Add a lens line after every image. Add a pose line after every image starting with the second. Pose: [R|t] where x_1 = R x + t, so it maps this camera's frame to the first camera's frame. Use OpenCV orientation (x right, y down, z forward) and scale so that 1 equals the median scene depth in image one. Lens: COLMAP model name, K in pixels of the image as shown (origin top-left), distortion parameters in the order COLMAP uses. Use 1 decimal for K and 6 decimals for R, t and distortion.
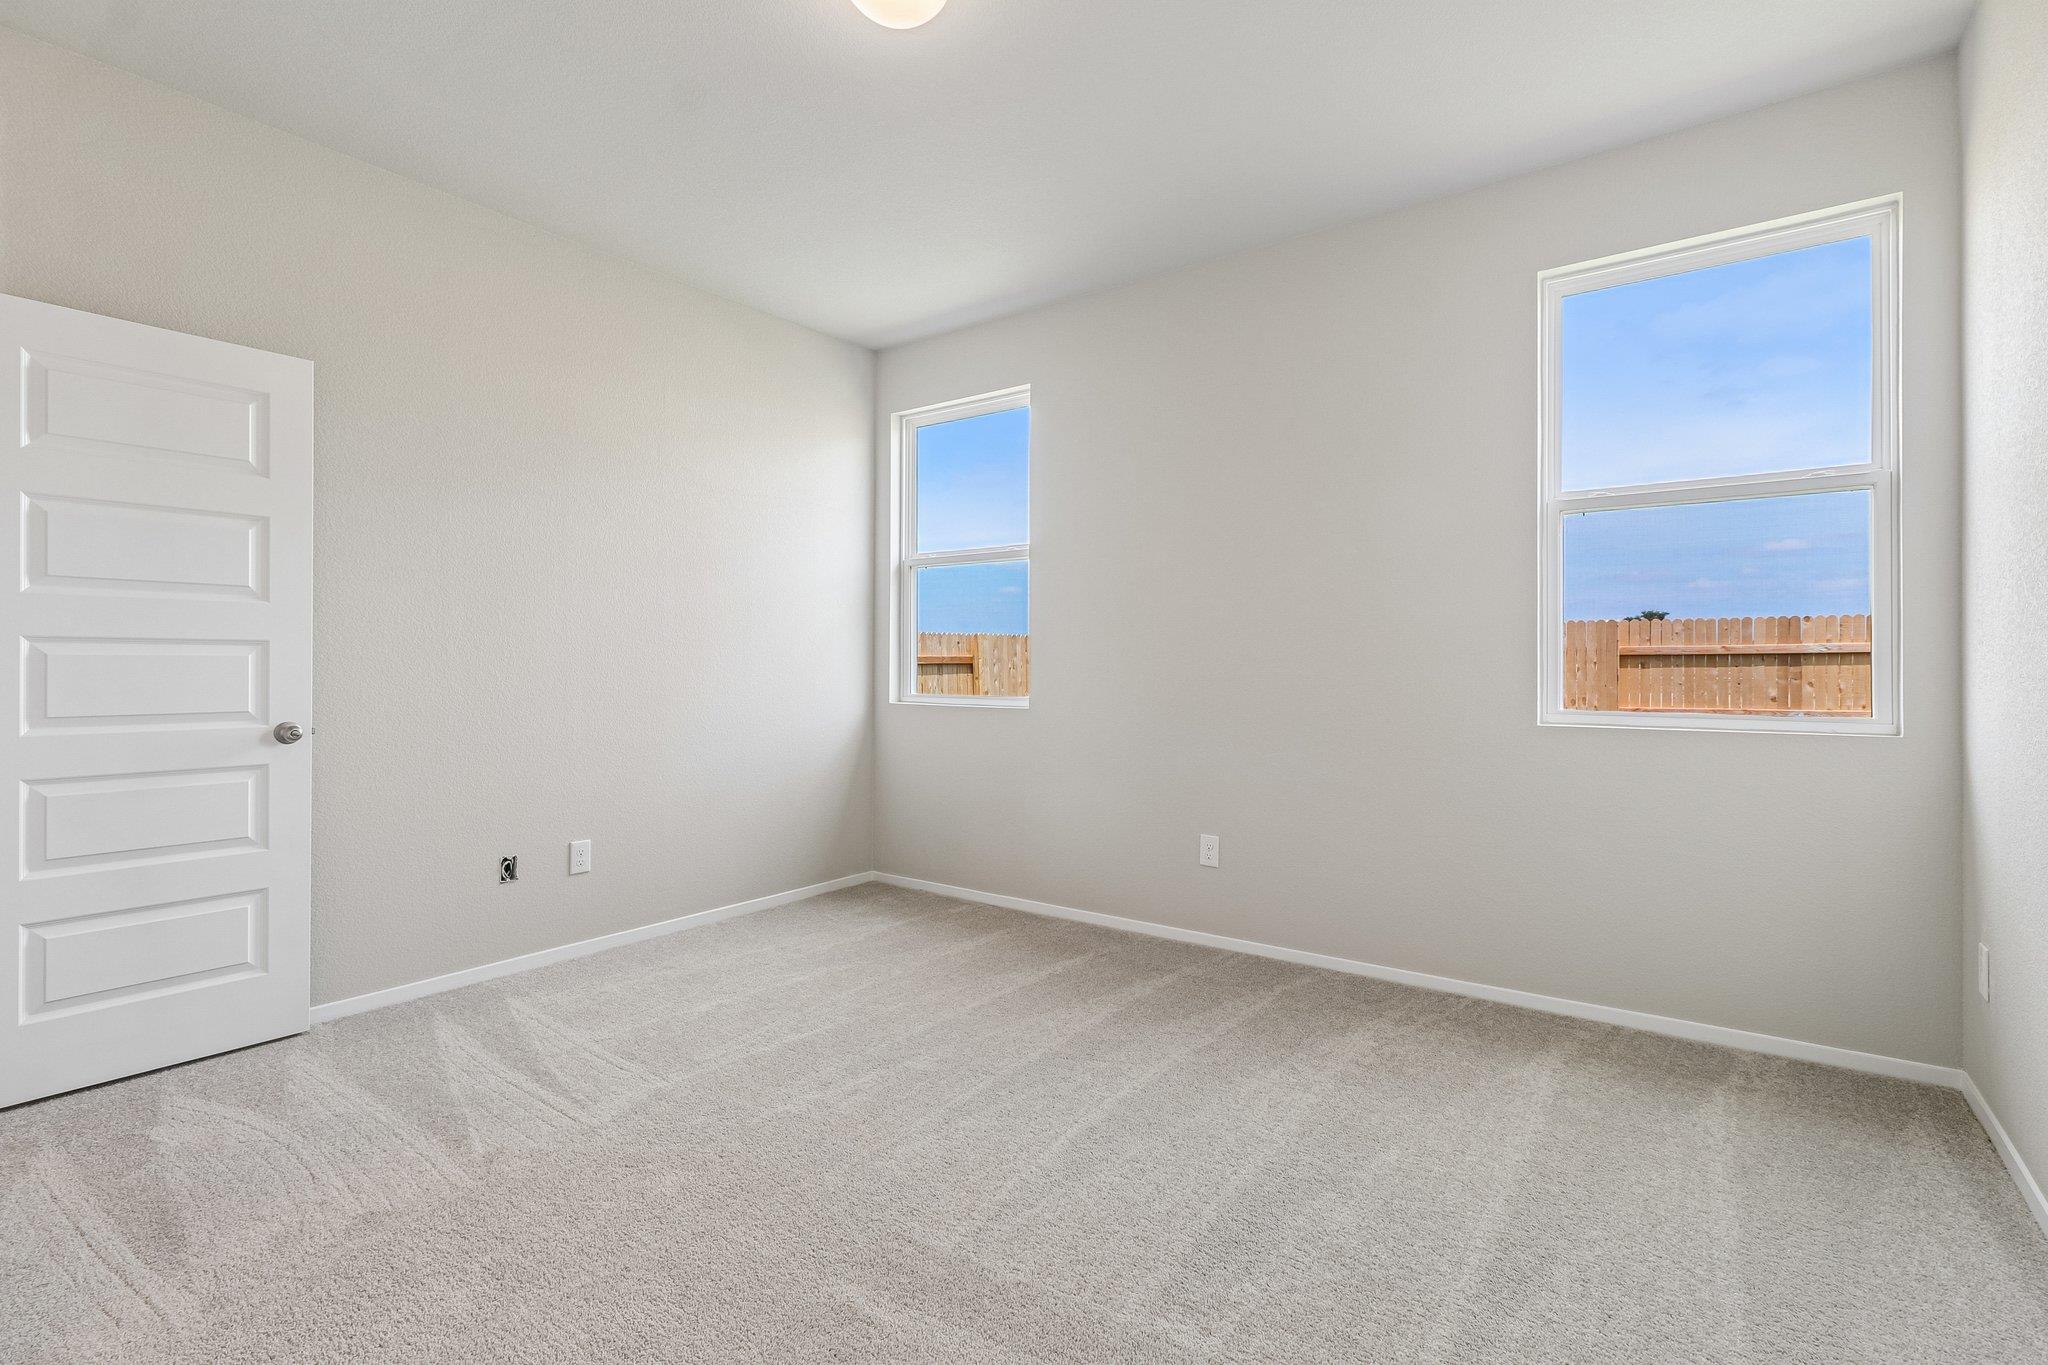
lens RADIAL K [[933.3, 0, 1024.0], [0, 933.3, 682.5], [0, 0, 1]] dist [-0.001653, -0.000374]
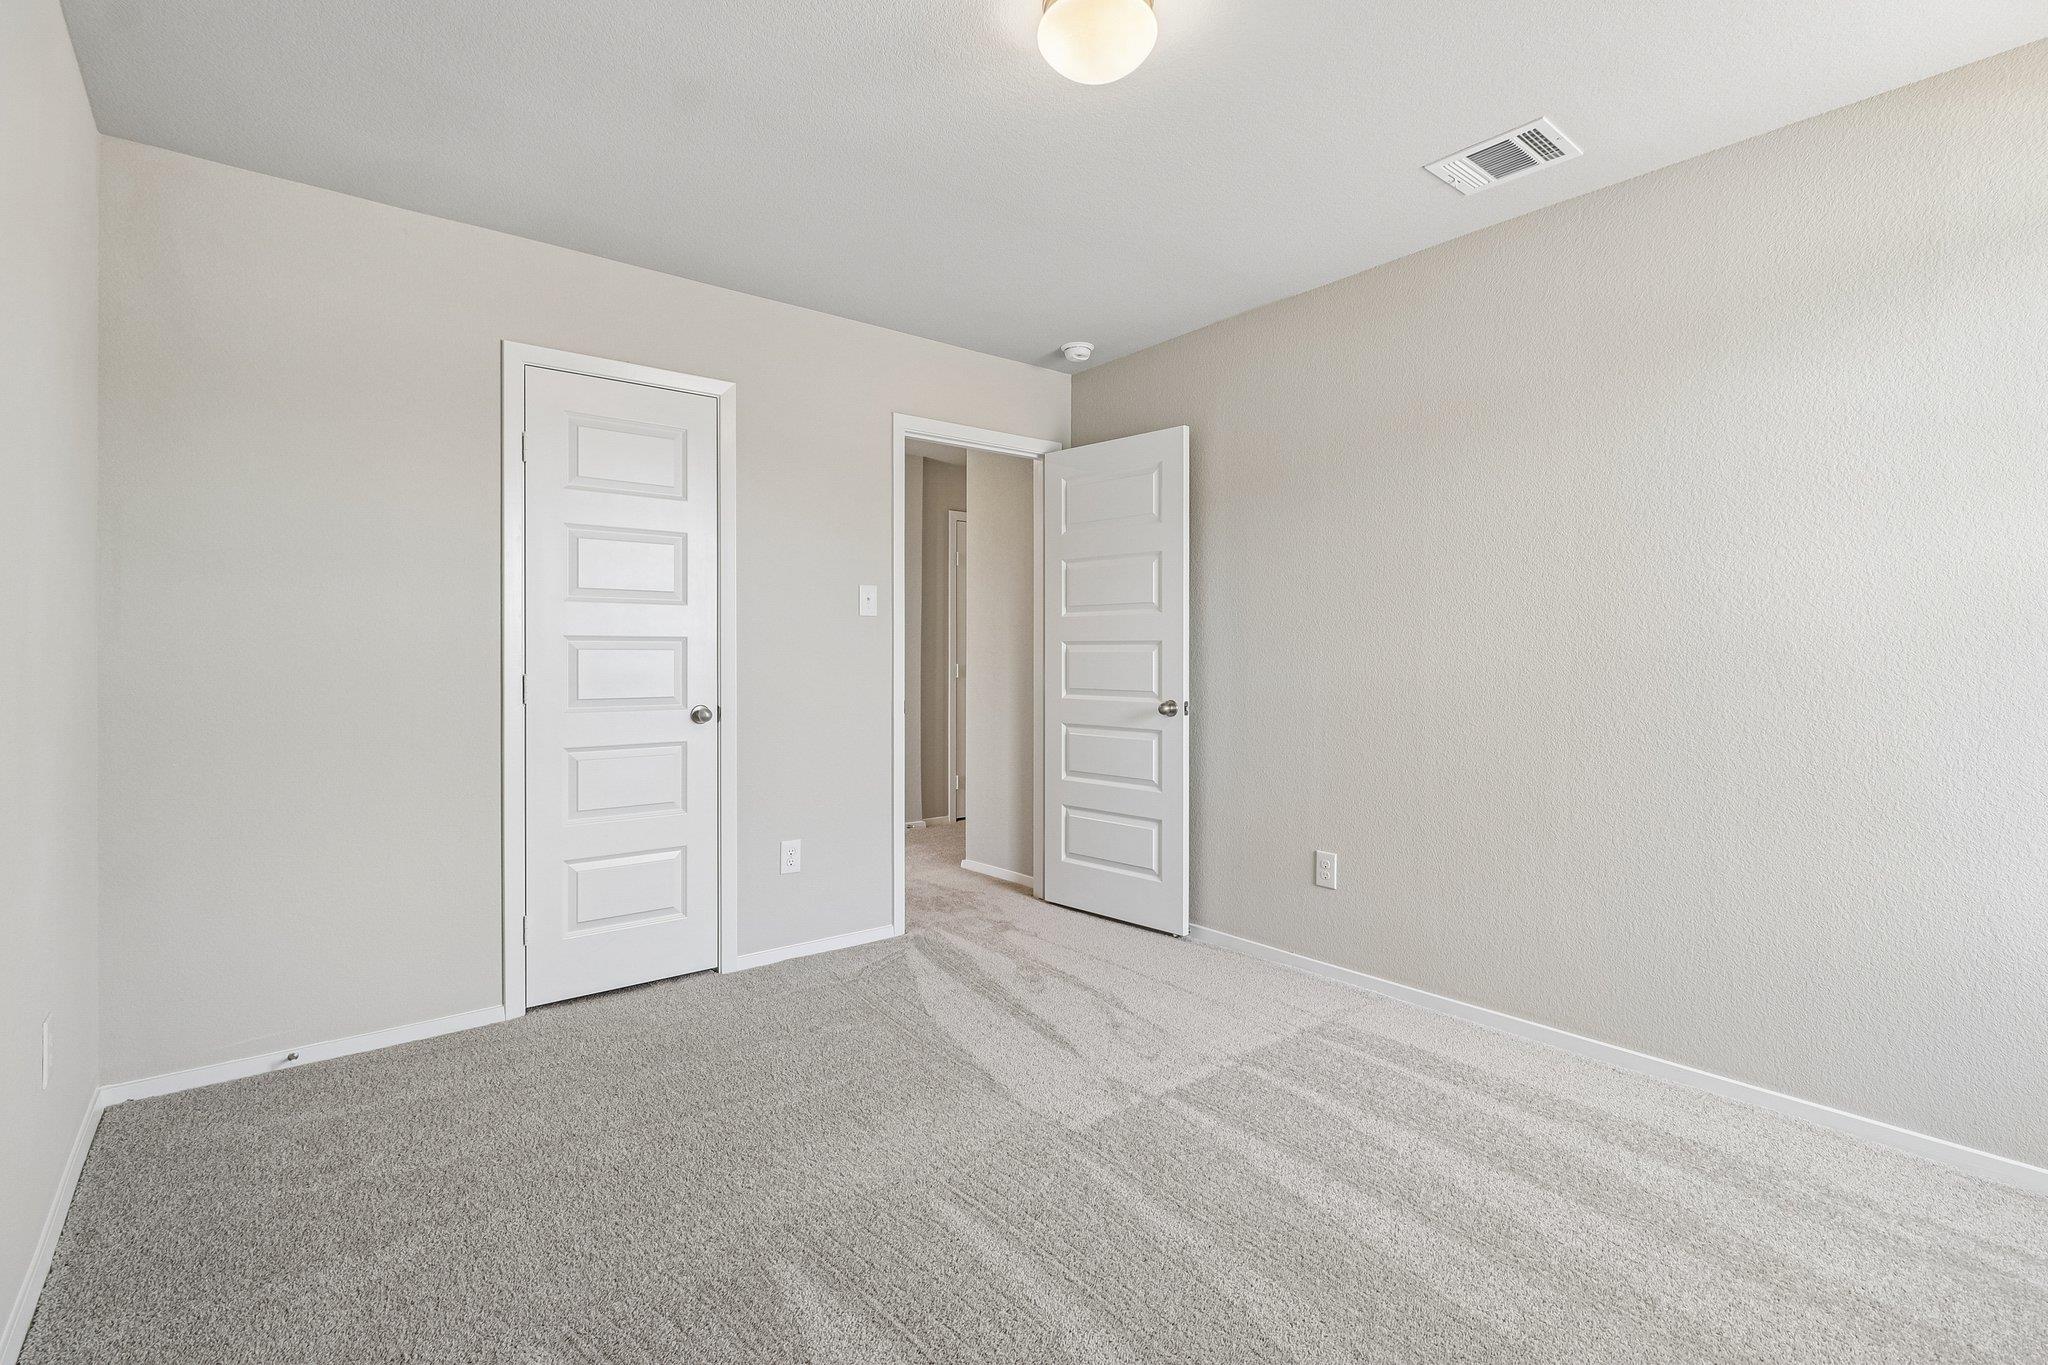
lens RADIAL K [[940.1, 0, 1028.5], [0, 940.1, 658.8], [0, 0, 1]] dist [0.012768, 0.000125]
pose [[-0.238944, 0.005628, -0.971017, 0.573017], [-0.019998, 0.999743, 0.010715, -0.028436], [0.970827, 0.021979, -0.238770, 1.125653]]
